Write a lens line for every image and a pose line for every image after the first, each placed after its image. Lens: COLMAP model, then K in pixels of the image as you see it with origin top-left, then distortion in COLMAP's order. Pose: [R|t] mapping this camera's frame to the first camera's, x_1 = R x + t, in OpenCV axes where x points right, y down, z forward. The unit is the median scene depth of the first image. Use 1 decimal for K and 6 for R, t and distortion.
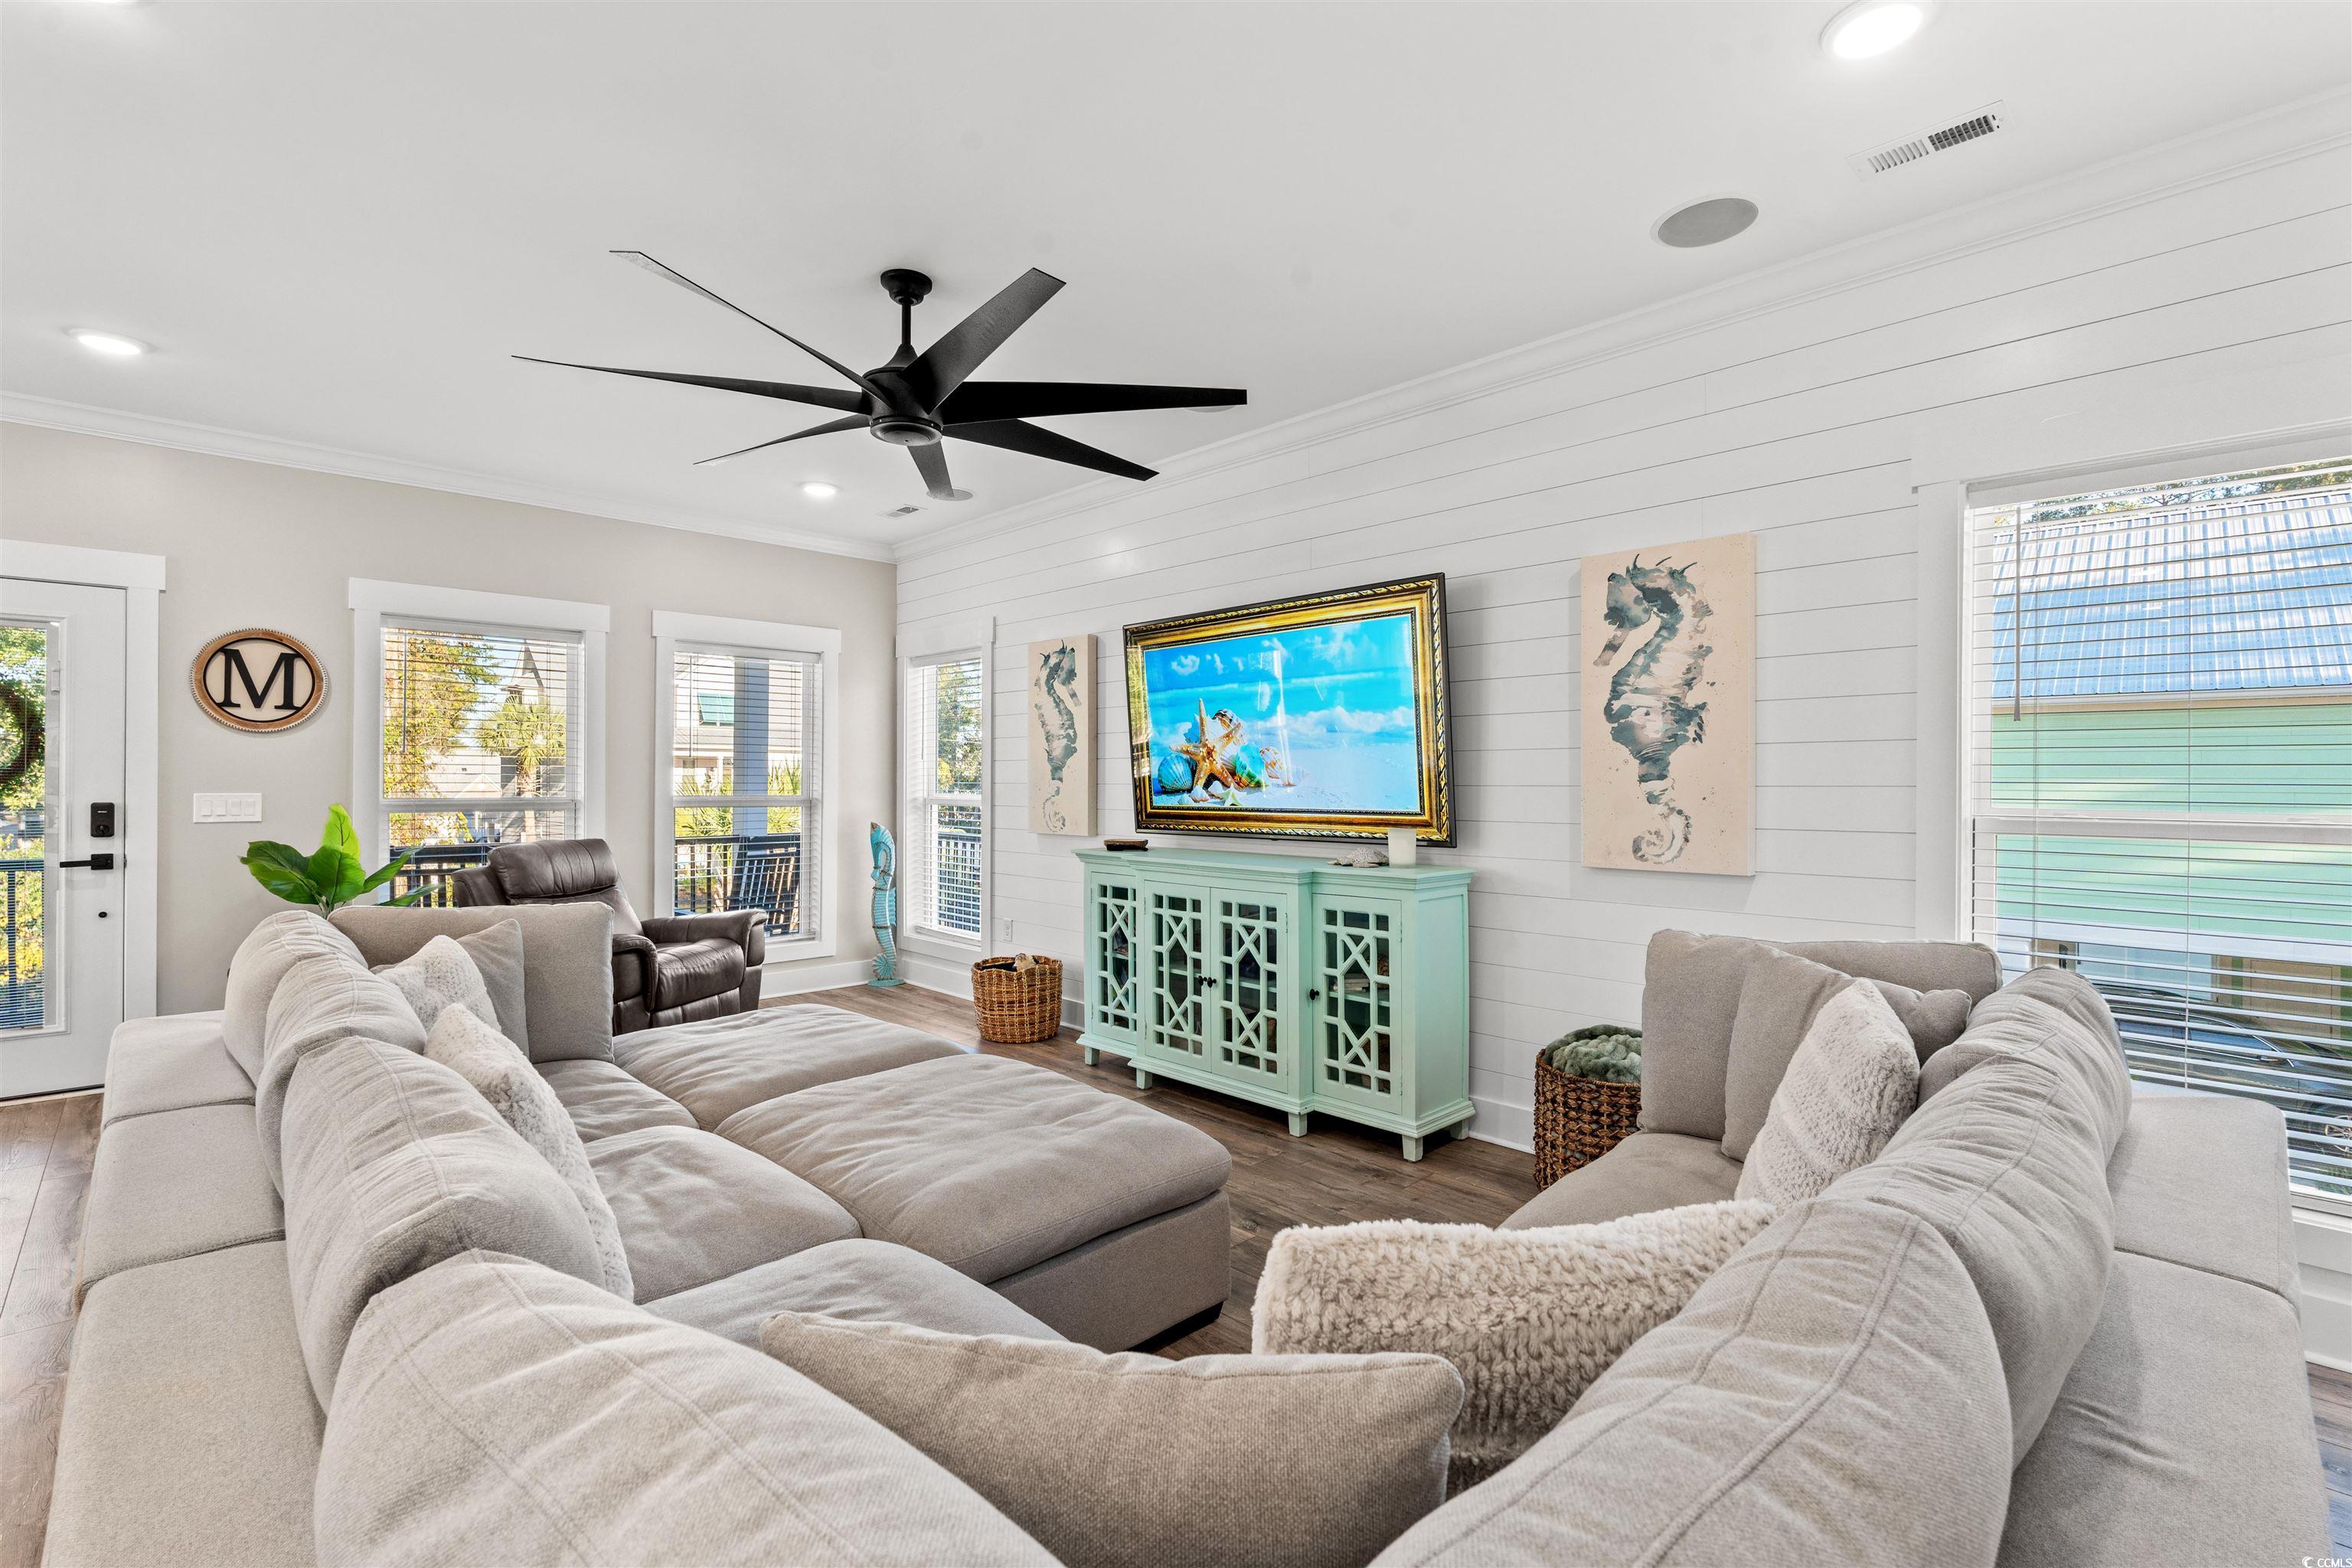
lens RADIAL K [[1045.6, 0, 1161.1], [0, 1045.6, 777.0], [0, 0, 1]] dist [-0.010226, 0.000197]
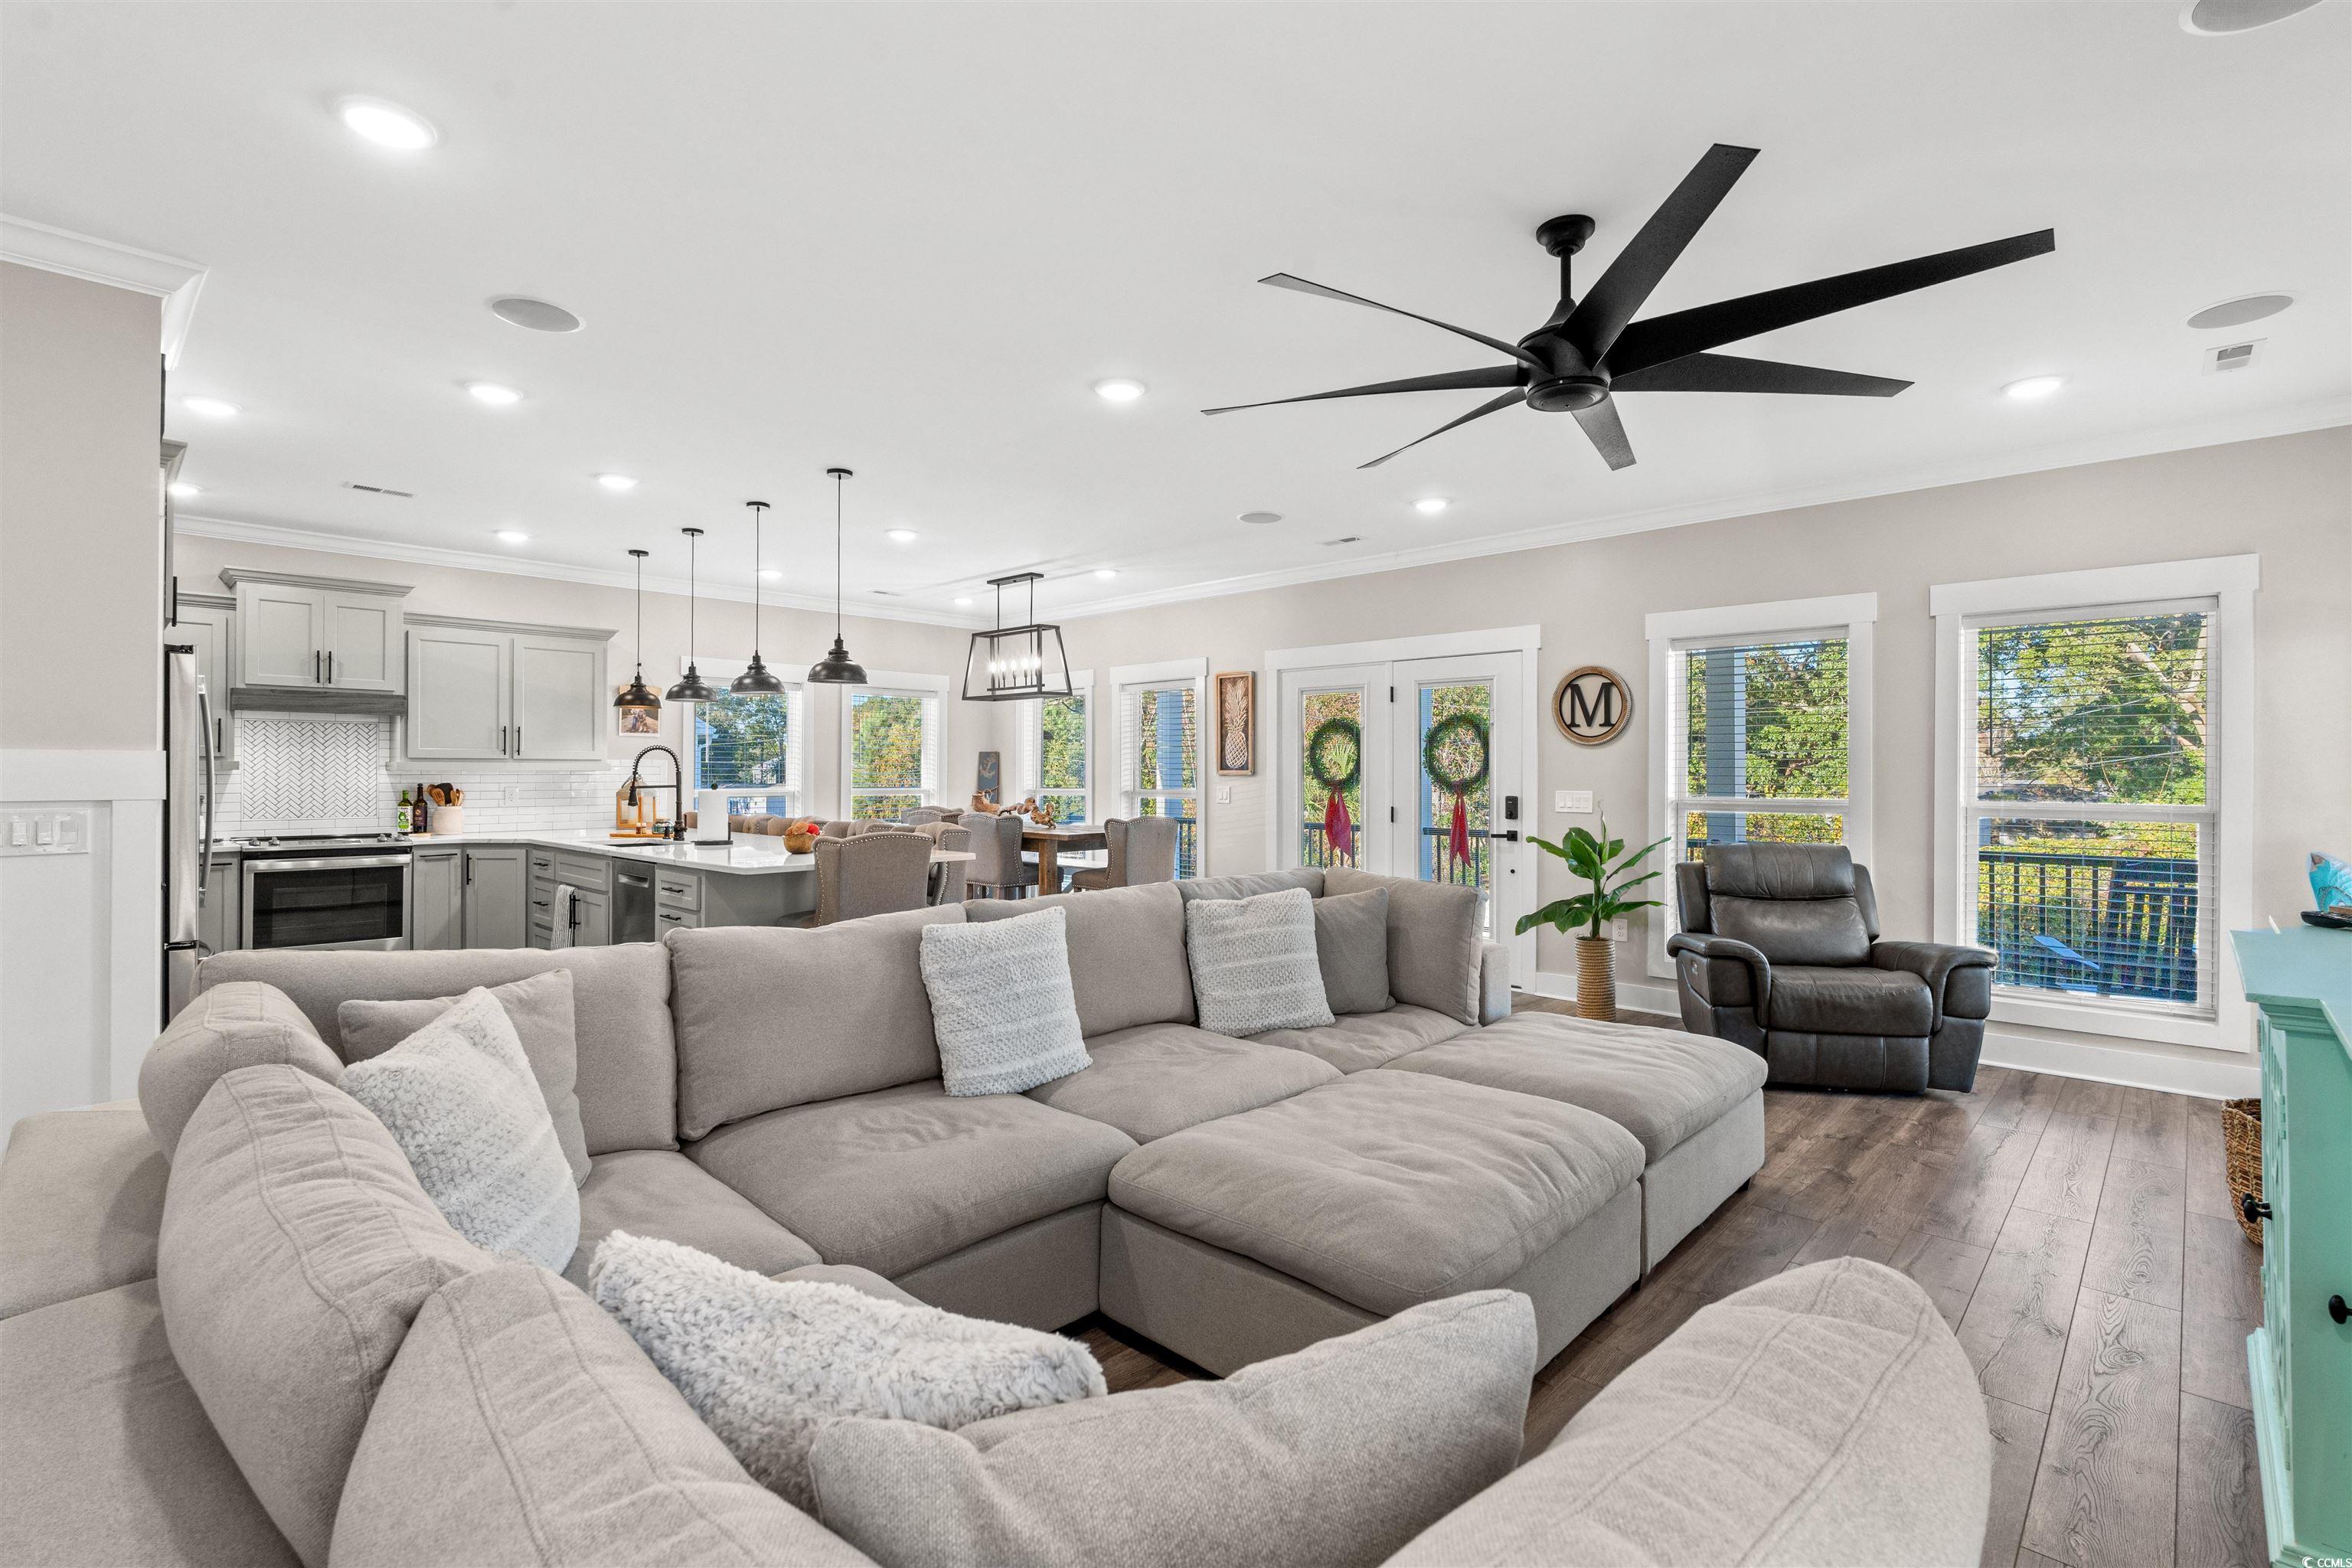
lens RADIAL K [[1045.6, 0, 1181.6], [0, 1045.6, 769.6], [0, 0, 1]] dist [-0.010226, 0.000197]
pose [[0.040442, -0.007465, -0.999154, 0.440244], [0.000217, 0.999972, -0.007462, -0.002269], [0.999182, 0.000085, 0.040443, 0.435636]]
